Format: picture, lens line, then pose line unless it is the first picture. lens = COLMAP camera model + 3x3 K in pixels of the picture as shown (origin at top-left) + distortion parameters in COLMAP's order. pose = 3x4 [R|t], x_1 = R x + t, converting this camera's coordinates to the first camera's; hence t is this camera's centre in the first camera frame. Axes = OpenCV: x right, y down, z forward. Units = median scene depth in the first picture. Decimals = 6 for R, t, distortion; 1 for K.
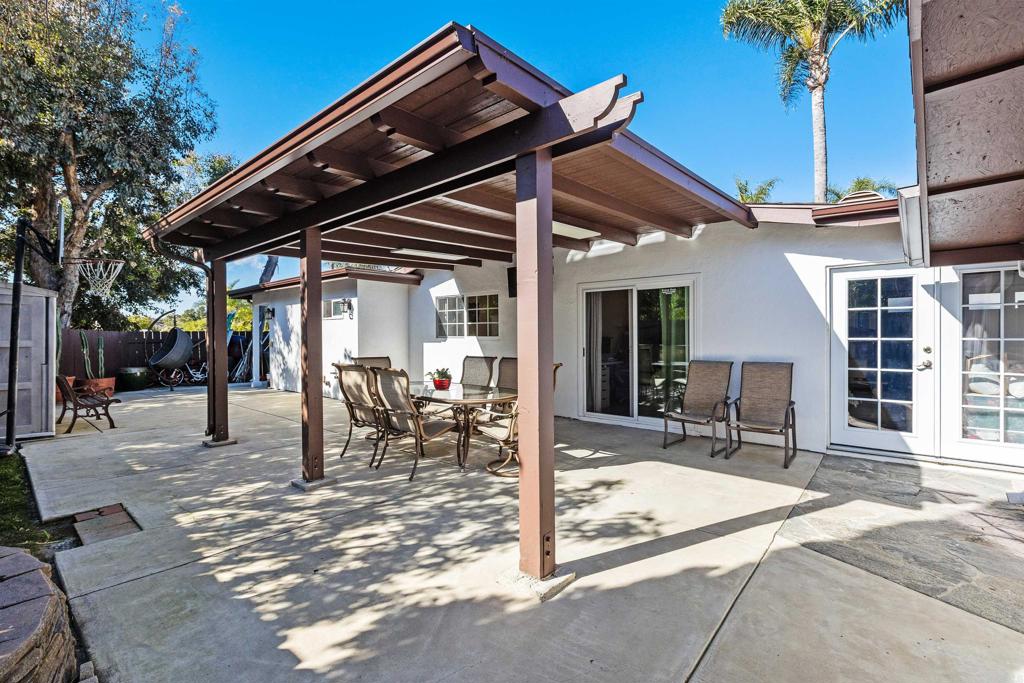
lens RADIAL K [[456.1, 0, 512.5], [0, 456.1, 332.7], [0, 0, 1]] dist [0.004974, -0.001215]
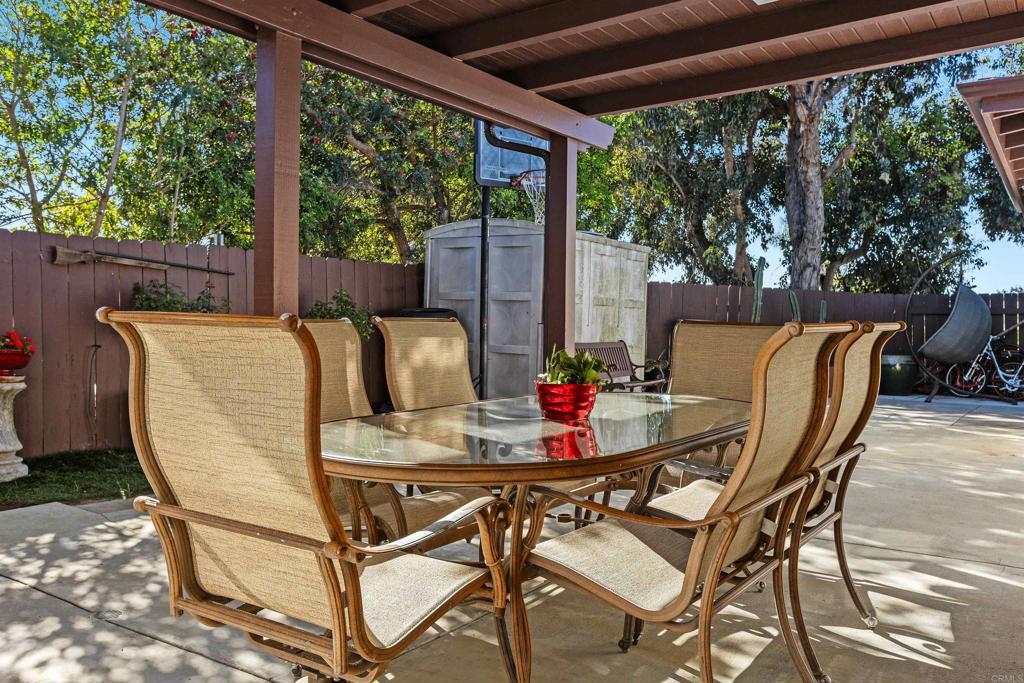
lens RADIAL K [[820.4, 0, 505.8], [0, 820.4, 334.8], [0, 0, 1]] dist [0.011985, -0.013364]
pose [[0.116052, 0.026315, -0.992894, 0.555870], [-0.006595, 0.999647, 0.025724, 0.095707], [0.993221, 0.003563, 0.116185, 1.414820]]
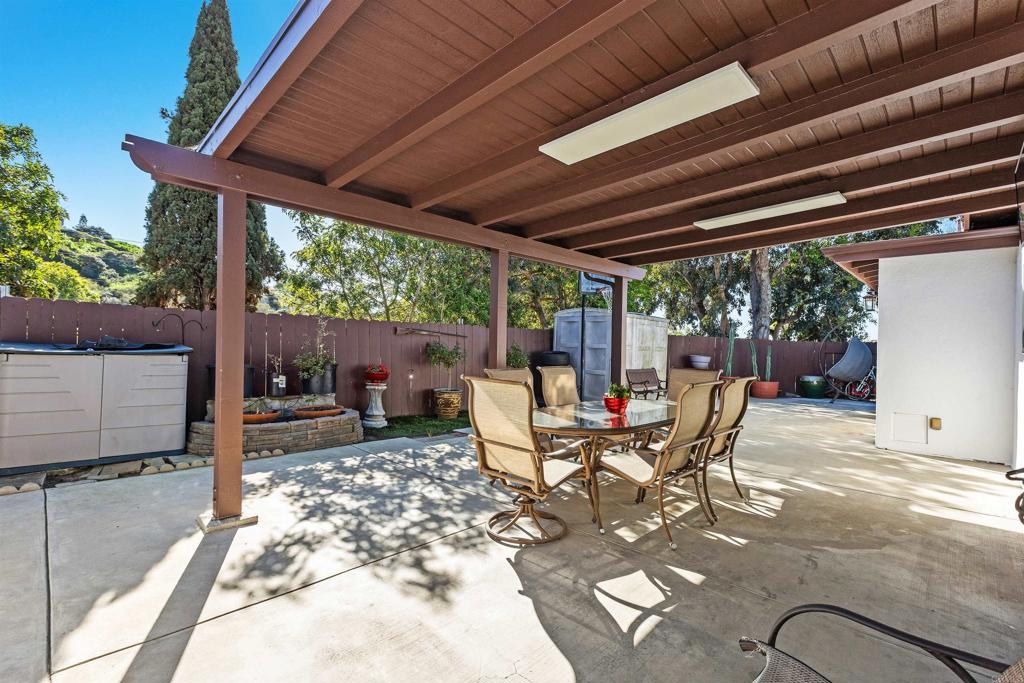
lens RADIAL K [[456.1, 0, 510.9], [0, 456.1, 347.6], [0, 0, 1]] dist [0.004974, -0.001215]
pose [[-0.065768, 0.011065, -0.997774, 0.950629], [-0.010459, 0.999876, 0.011778, 0.021439], [0.997780, 0.011210, -0.065644, 1.376196]]
